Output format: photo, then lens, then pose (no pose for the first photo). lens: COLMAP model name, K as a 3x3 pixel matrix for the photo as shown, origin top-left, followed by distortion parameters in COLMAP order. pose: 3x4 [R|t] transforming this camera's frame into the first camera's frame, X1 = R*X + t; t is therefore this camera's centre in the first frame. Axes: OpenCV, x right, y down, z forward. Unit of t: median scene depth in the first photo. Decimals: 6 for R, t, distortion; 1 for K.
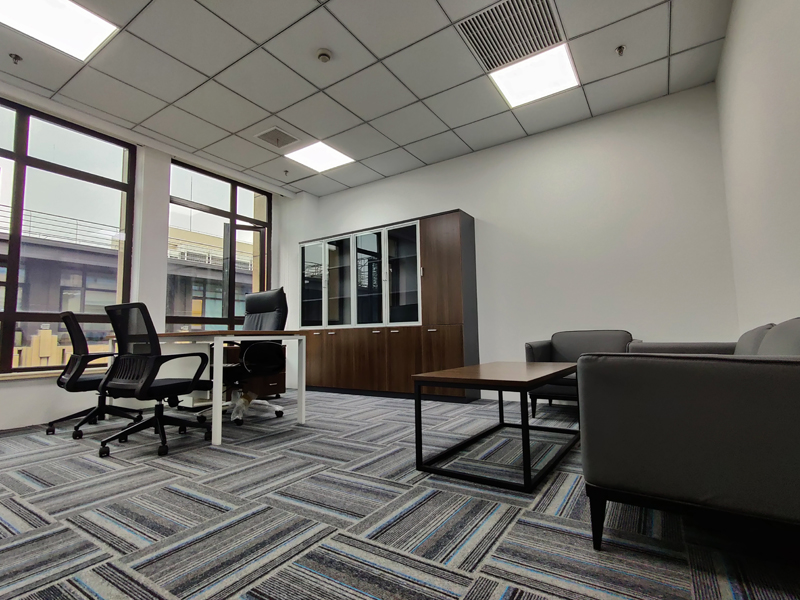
lens RADIAL K [[394.2, 0, 398.3], [0, 394.2, 301.4], [0, 0, 1]] dist [0.000058, 0.000363]
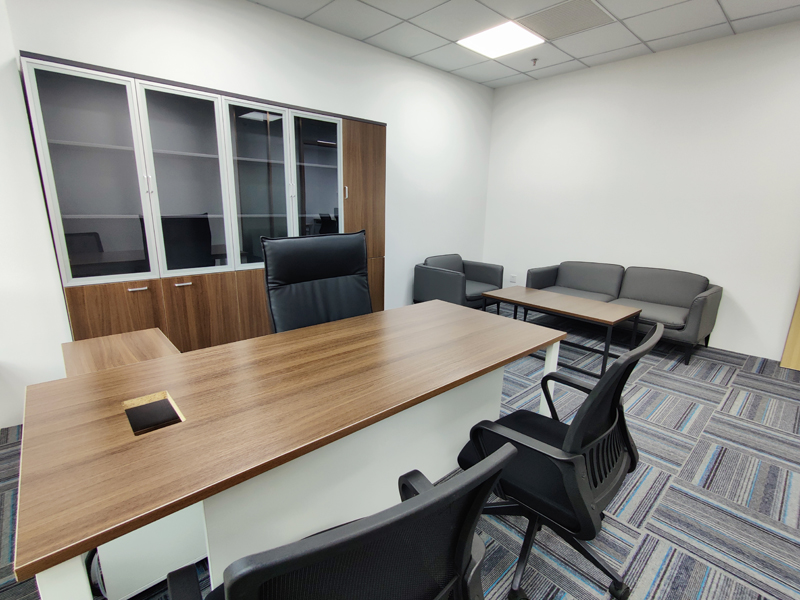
lens RADIAL K [[394.2, 0, 398.3], [0, 394.2, 301.4], [0, 0, 1]] dist [0.000058, 0.000363]
pose [[0.235485, -0.211603, 0.948562, -1.794970], [-0.112089, 0.963584, 0.242781, -0.173395], [-0.965393, -0.163494, 0.203192, 1.779978]]
